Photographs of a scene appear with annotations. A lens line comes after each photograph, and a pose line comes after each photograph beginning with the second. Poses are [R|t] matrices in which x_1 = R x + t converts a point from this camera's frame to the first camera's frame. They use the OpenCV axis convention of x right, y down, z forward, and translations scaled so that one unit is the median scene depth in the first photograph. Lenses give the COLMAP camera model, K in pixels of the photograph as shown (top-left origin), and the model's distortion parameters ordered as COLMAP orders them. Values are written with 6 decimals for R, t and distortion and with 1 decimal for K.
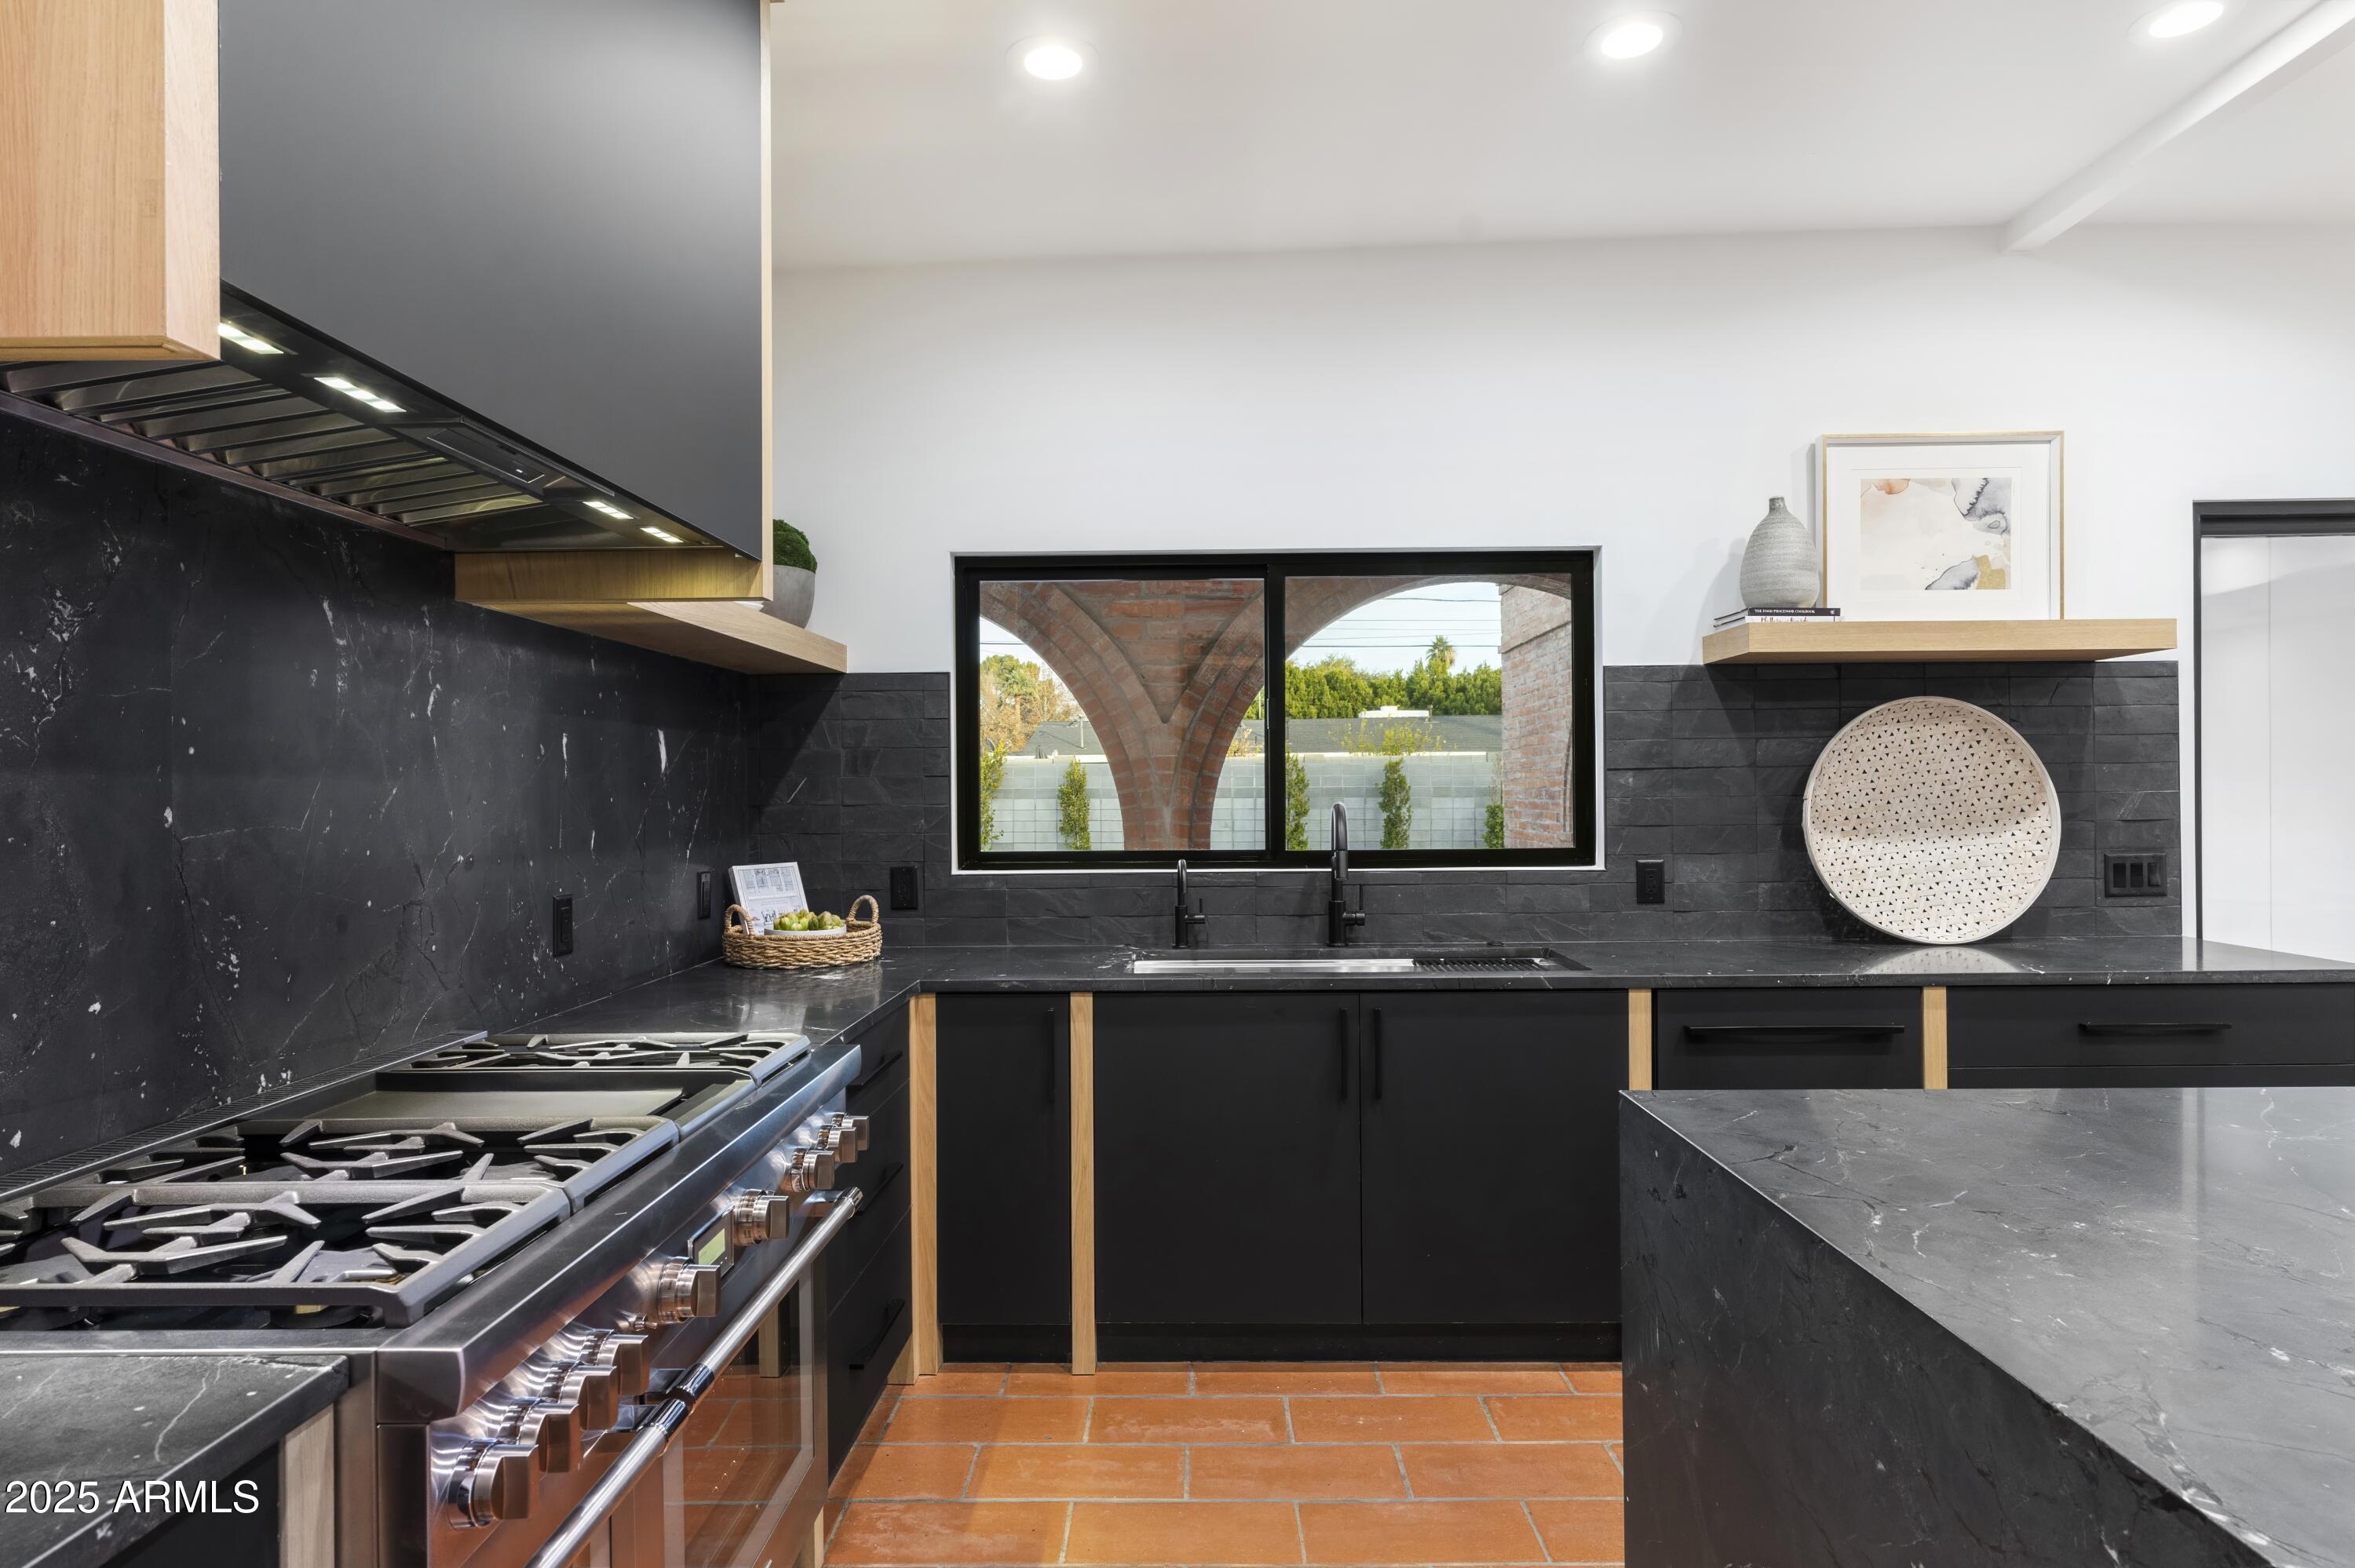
lens RADIAL K [[1317.2, 0, 1177.8], [0, 1317.2, 791.0], [0, 0, 1]] dist [-0.004952, 0.001366]
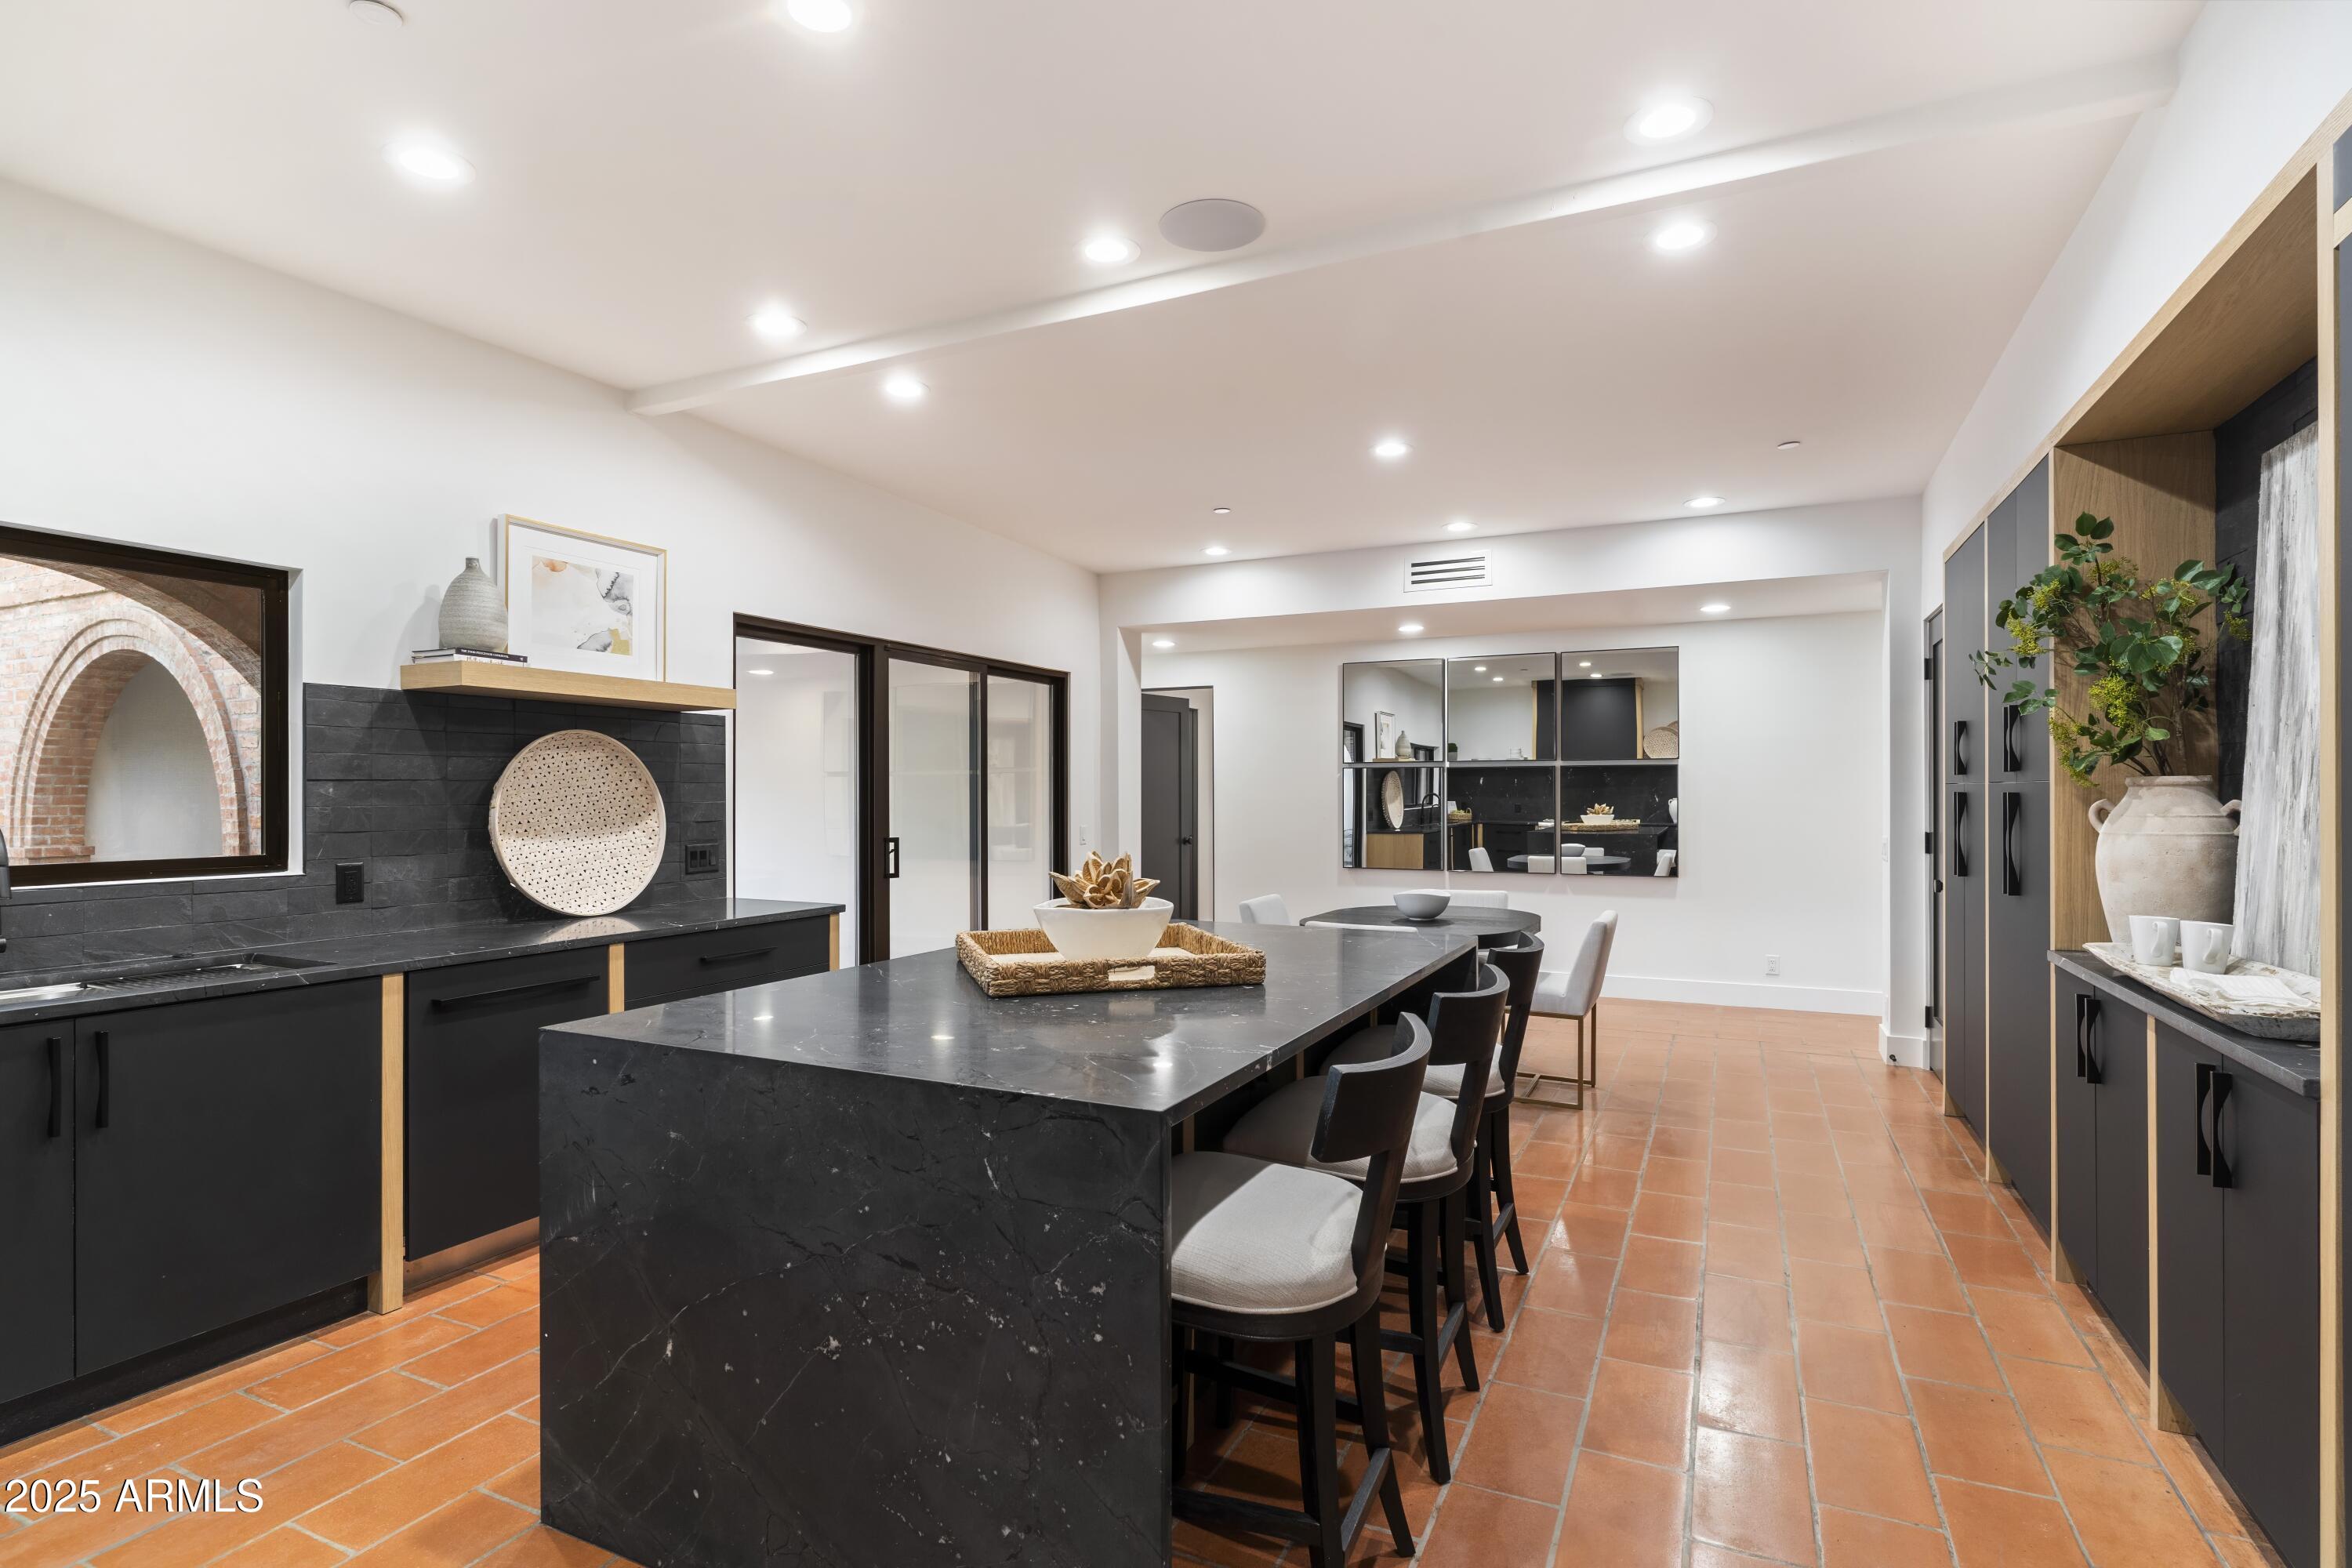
lens RADIAL K [[1184.8, 0, 1176.4], [0, 1184.8, 792.0], [0, 0, 1]] dist [0.000443, -0.000622]
pose [[0.414727, 0.010638, 0.909884, -0.262920], [-0.002927, 0.999942, -0.010357, 0.001369], [-0.909941, 0.001632, 0.414734, -0.039284]]
